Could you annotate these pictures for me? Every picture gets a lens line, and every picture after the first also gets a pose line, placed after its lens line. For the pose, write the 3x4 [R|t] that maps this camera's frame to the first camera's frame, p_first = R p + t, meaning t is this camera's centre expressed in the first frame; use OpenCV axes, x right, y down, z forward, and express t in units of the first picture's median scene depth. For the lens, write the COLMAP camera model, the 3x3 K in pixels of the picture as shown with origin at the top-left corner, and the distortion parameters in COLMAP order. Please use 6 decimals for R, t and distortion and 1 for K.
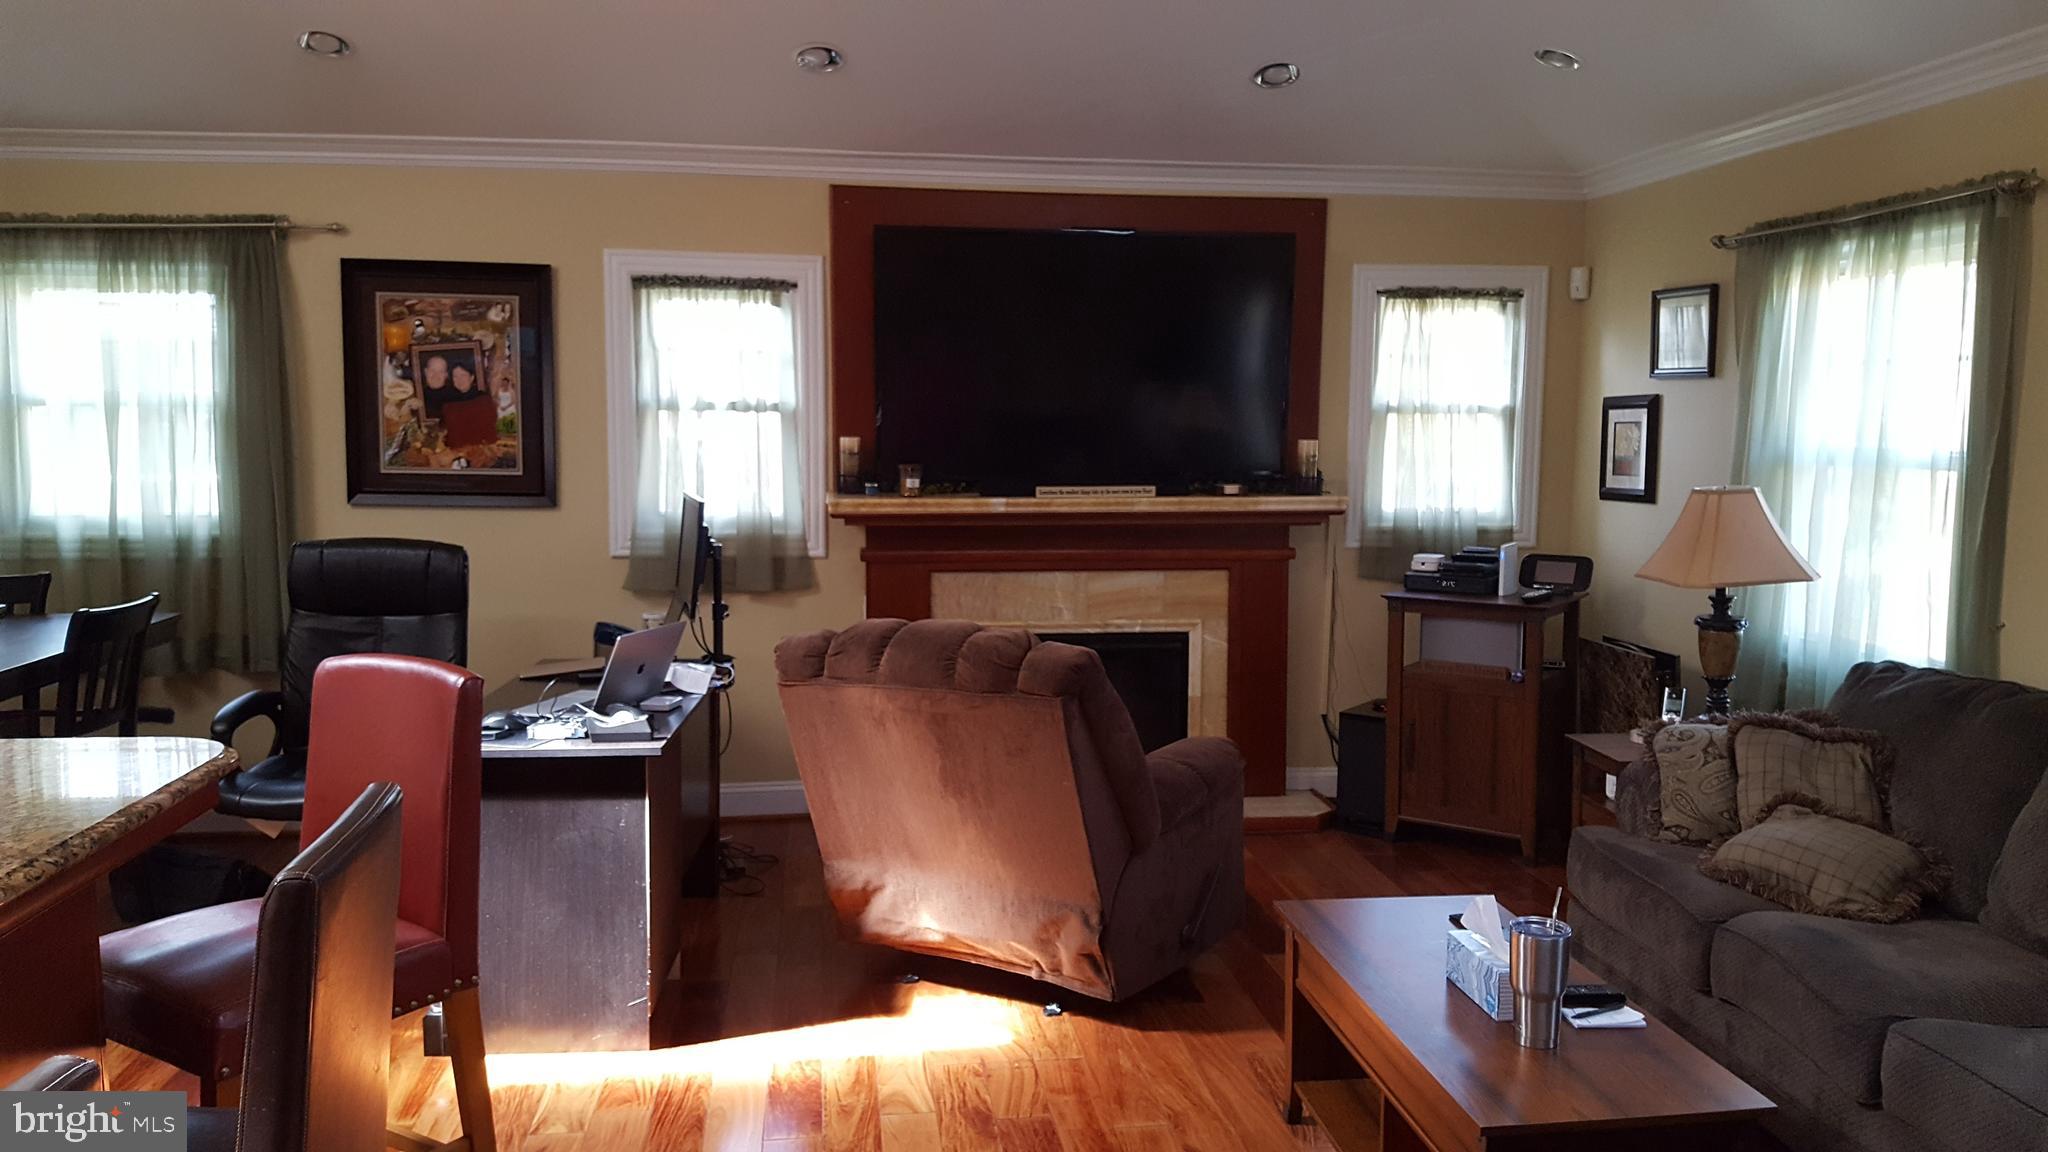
lens RADIAL K [[1526.1, 0, 1068.4], [0, 1526.1, 617.6], [0, 0, 1]] dist [0.012568, -0.076221]
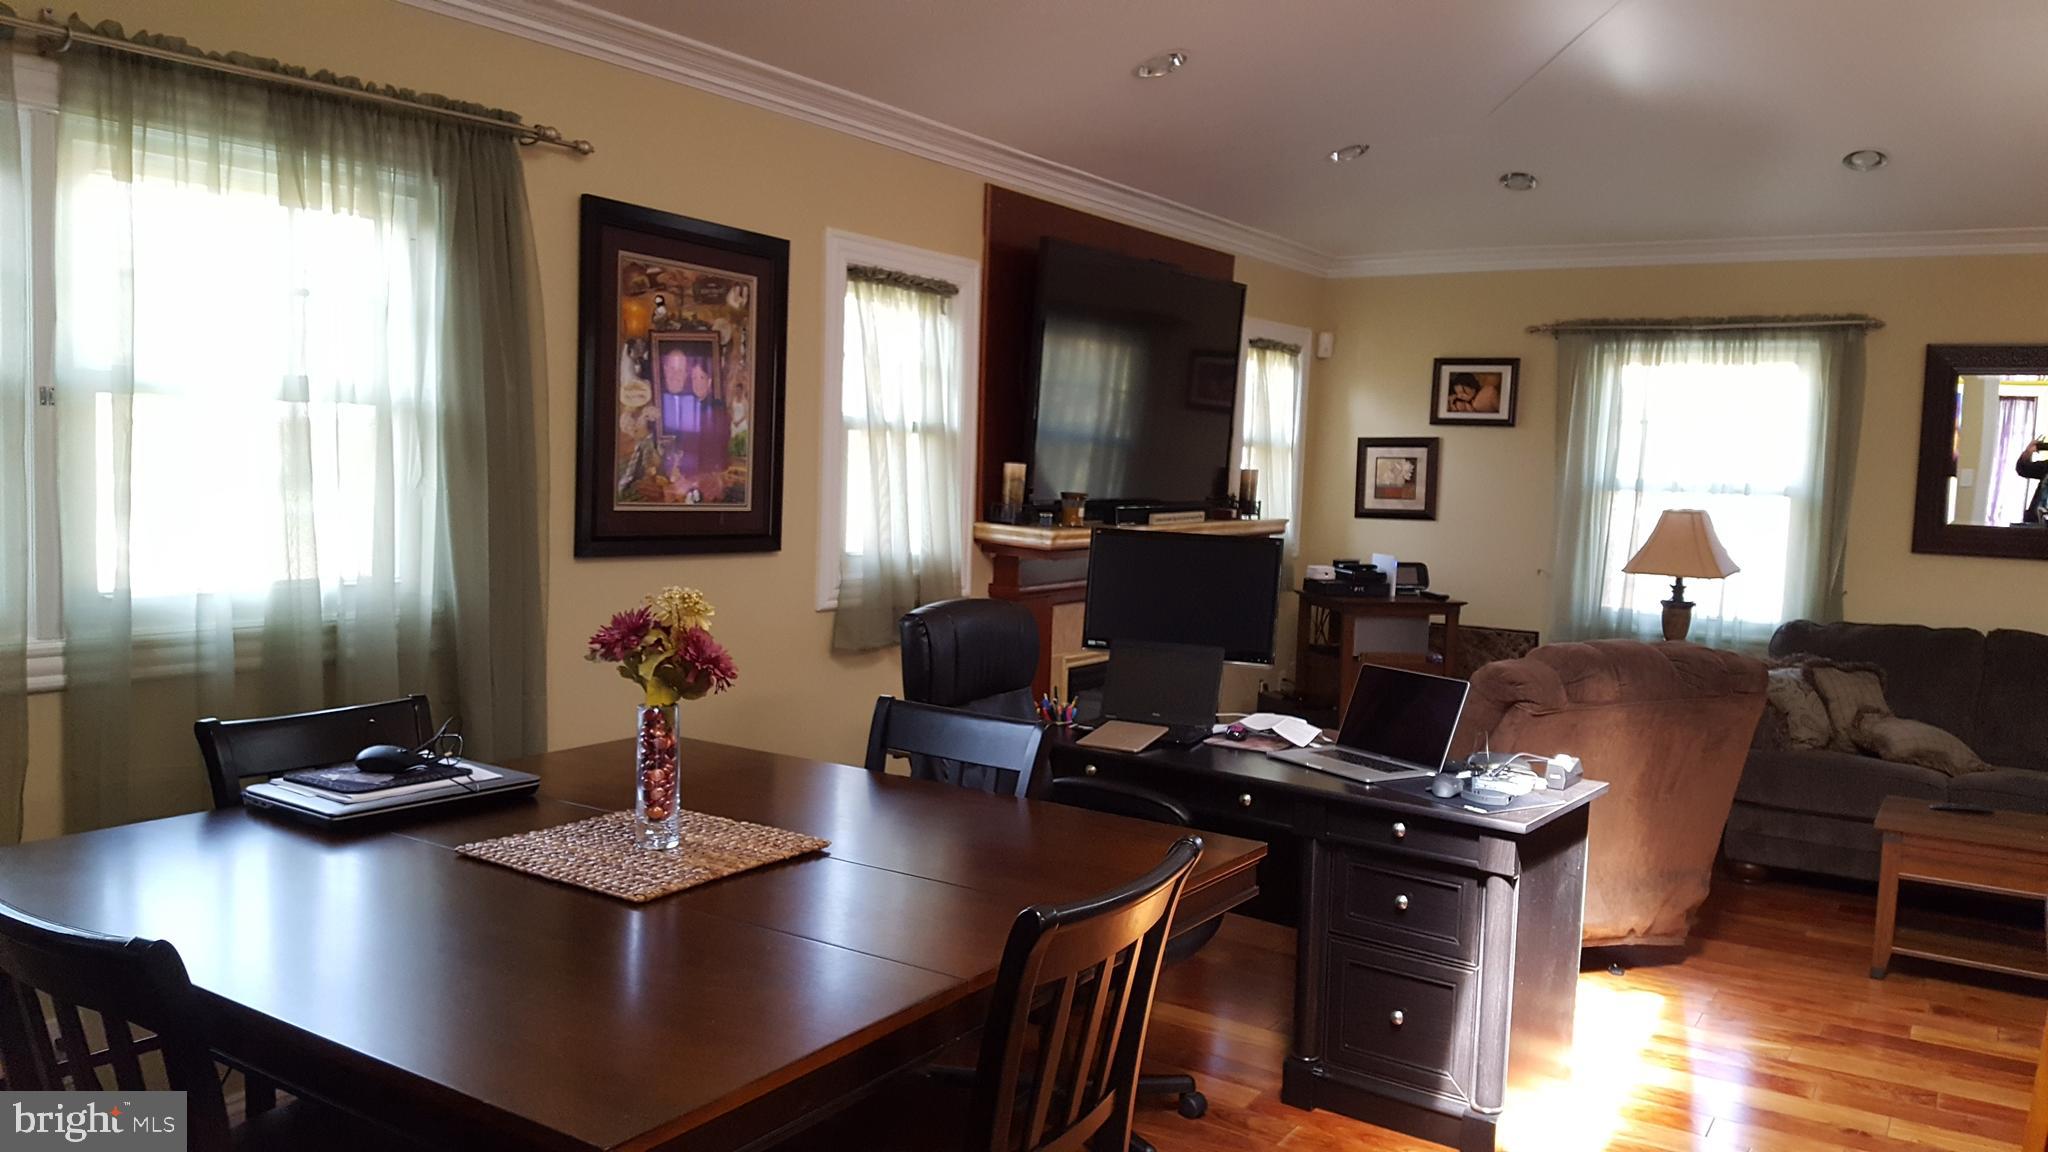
lens RADIAL K [[1526.1, 0, 973.9], [0, 1526.1, 611.5], [0, 0, 1]] dist [0.012568, -0.076221]
pose [[0.677125, -0.062936, 0.733171, -0.855865], [0.070776, 0.997287, 0.020242, -0.051897], [-0.732456, 0.038185, 0.679743, 0.409633]]
